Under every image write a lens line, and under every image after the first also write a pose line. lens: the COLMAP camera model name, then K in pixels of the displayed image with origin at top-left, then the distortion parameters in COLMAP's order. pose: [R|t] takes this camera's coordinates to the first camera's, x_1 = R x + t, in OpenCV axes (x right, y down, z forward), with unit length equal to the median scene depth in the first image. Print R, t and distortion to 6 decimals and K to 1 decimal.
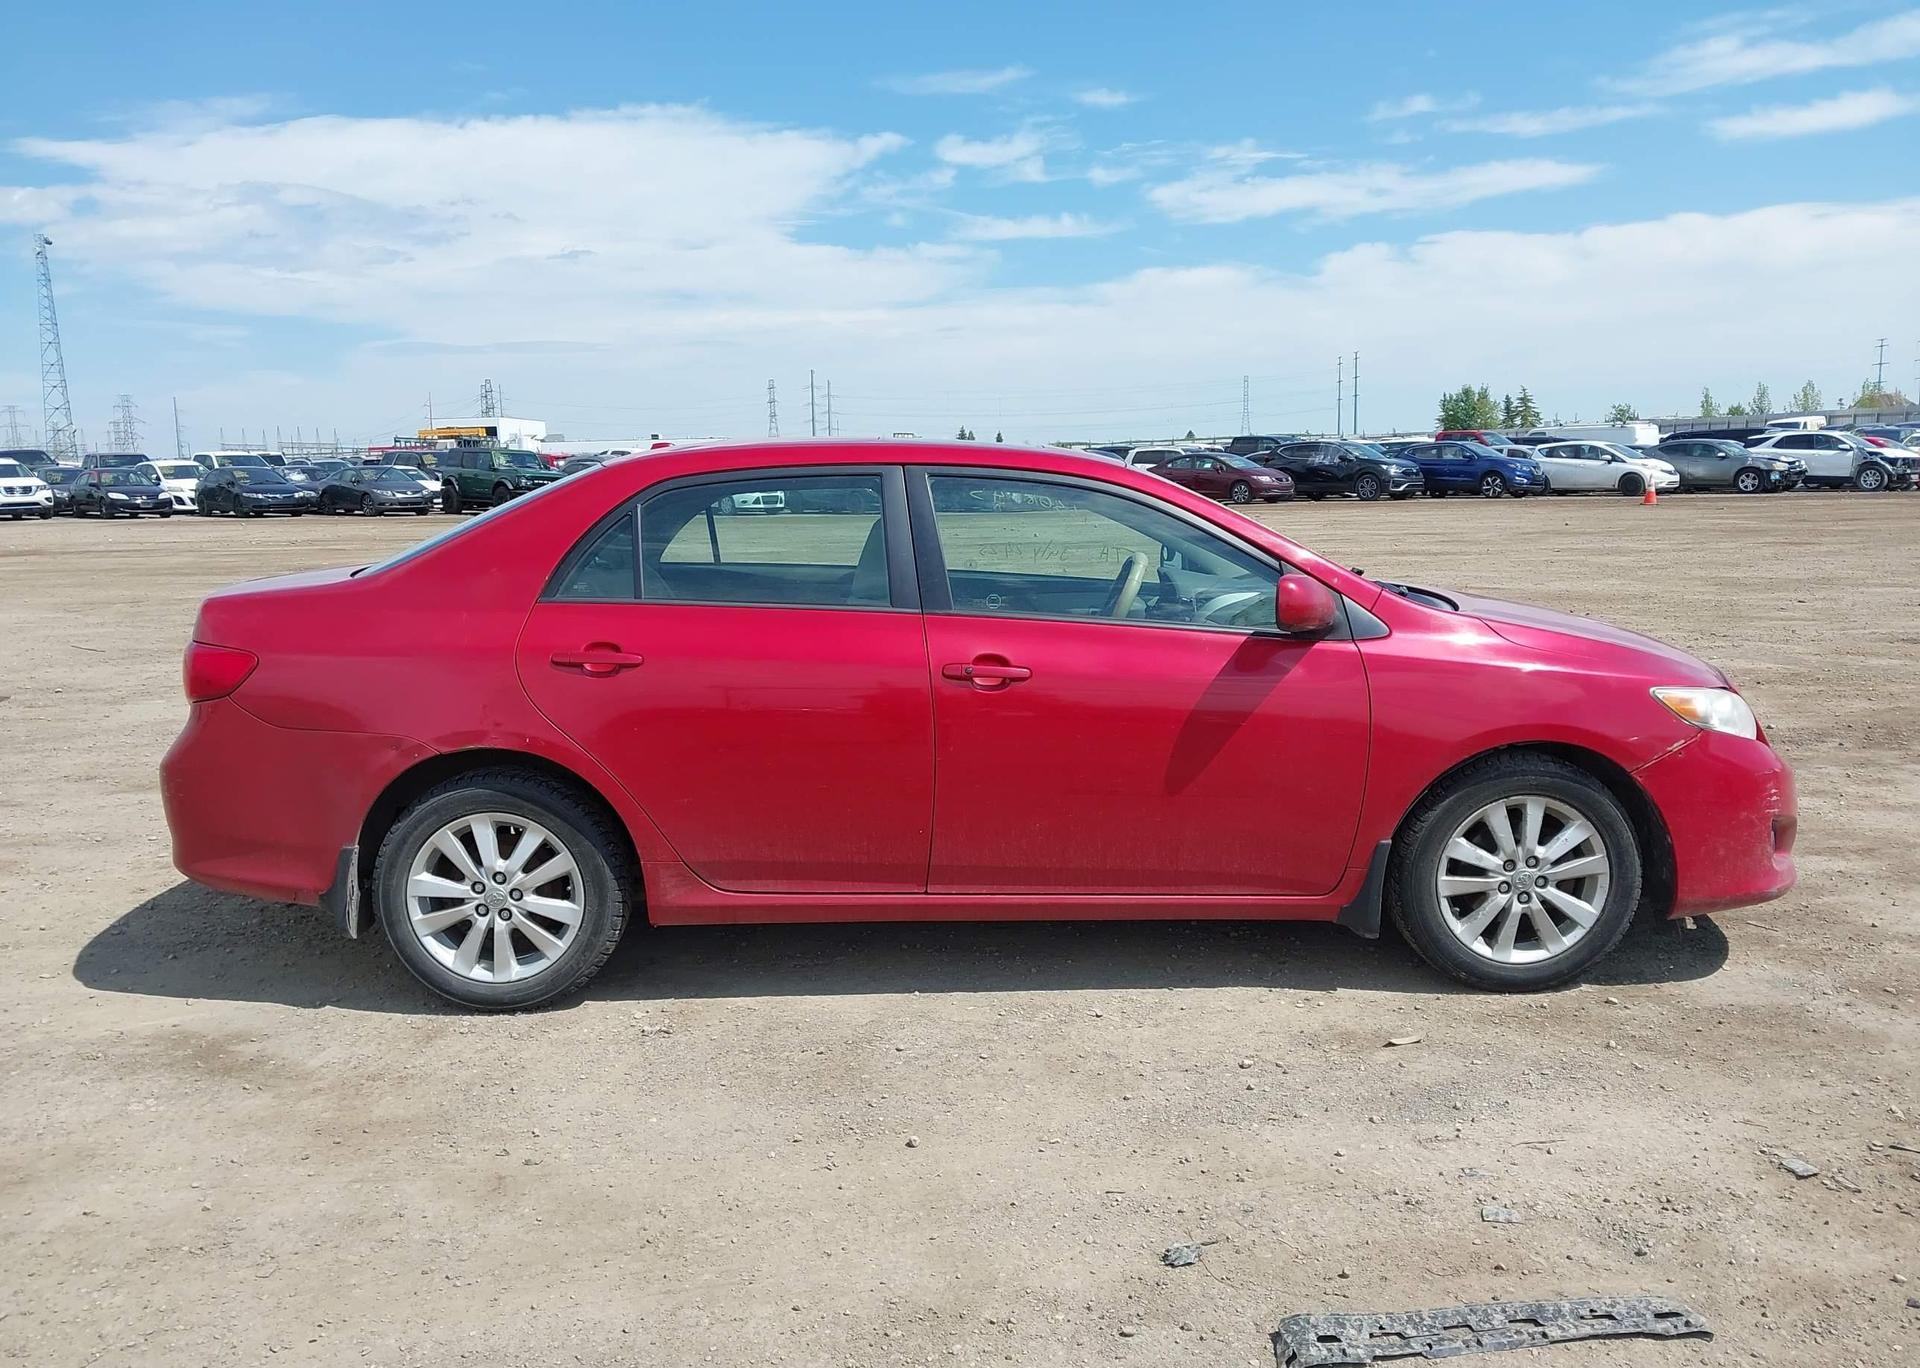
lens RADIAL K [[1536.9, 0, 941.6], [0, 1536.9, 721.0], [0, 0, 1]] dist [0.017593, -0.014064]
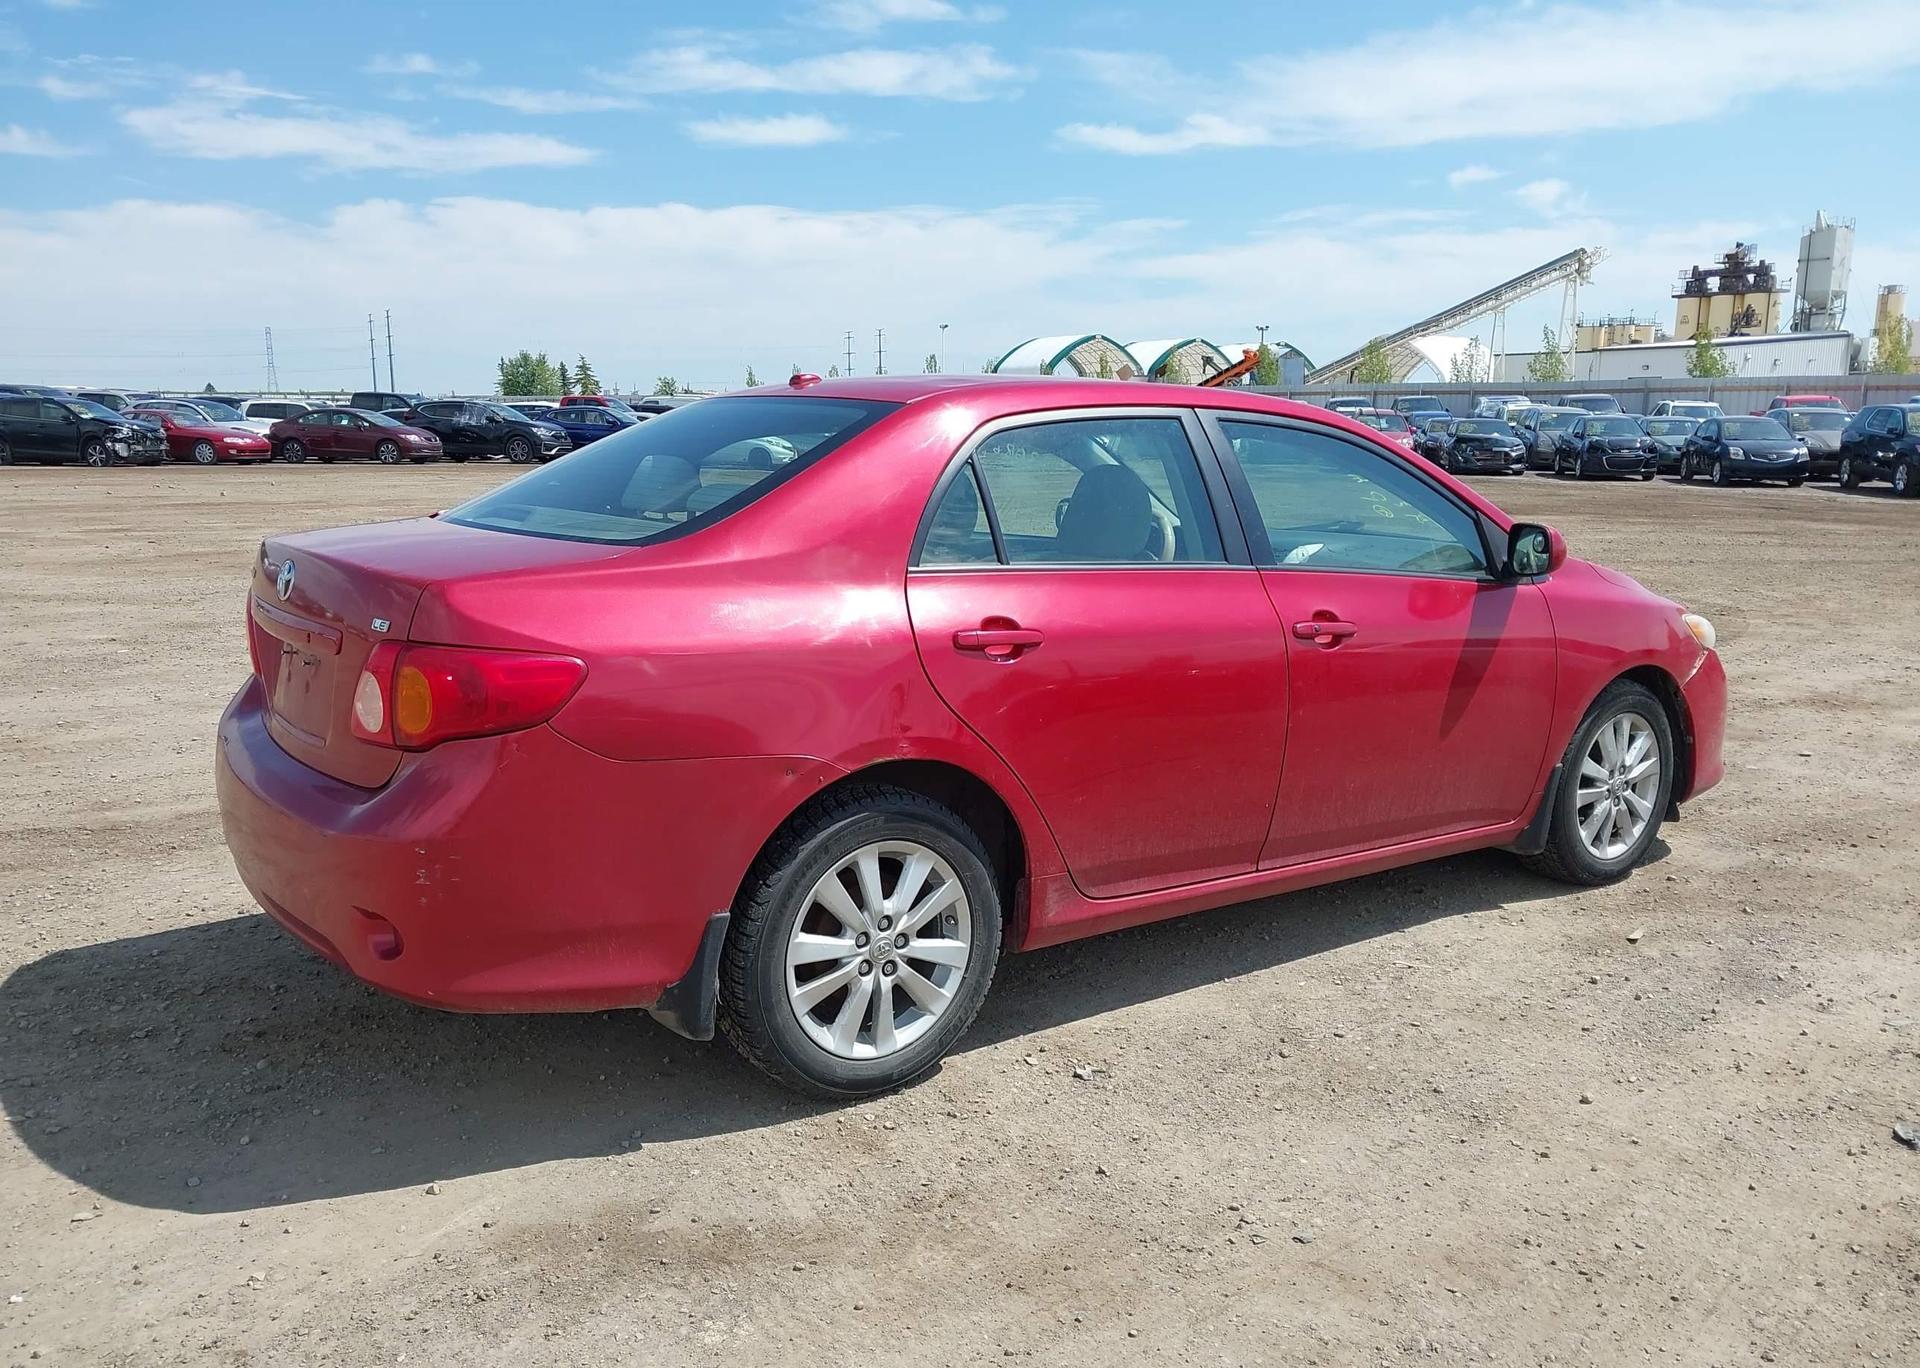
lens RADIAL K [[1536.9, 0, 937.5], [0, 1536.9, 683.5], [0, 0, 1]] dist [0.017593, -0.014064]
pose [[0.821026, -0.069733, 0.566616, -0.072125], [0.070160, 0.997313, 0.021076, -0.003535], [-0.566563, 0.022450, 0.823712, 0.035040]]
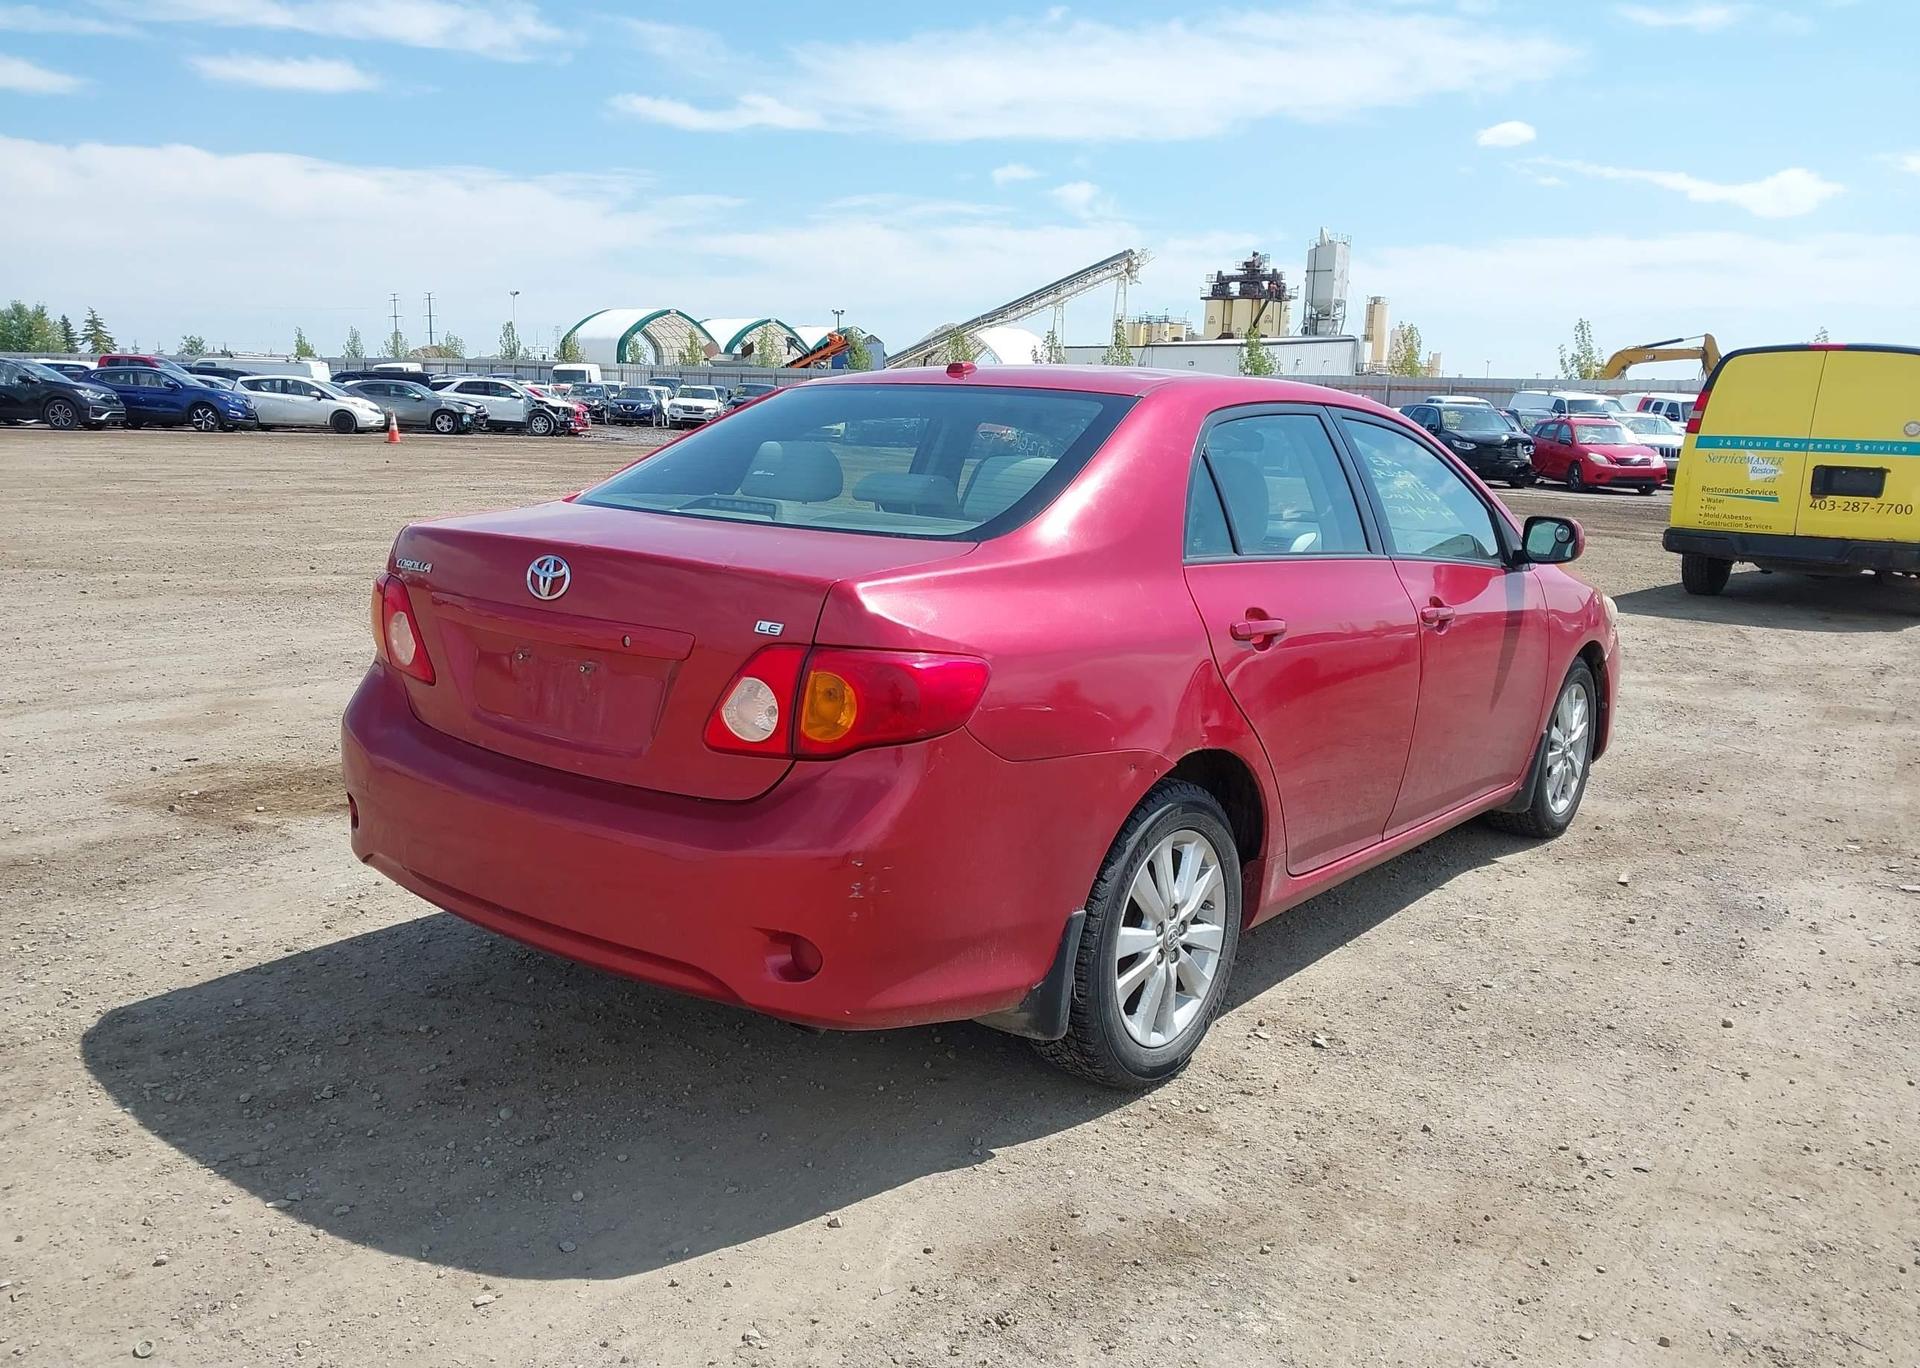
lens RADIAL K [[1536.9, 0, 938.2], [0, 1536.9, 670.3], [0, 0, 1]] dist [0.017593, -0.014064]
pose [[0.628451, -0.090476, 0.772569, -0.099752], [0.083482, 0.995321, 0.048653, -0.007322], [-0.773356, 0.033920, 0.633064, 0.060516]]
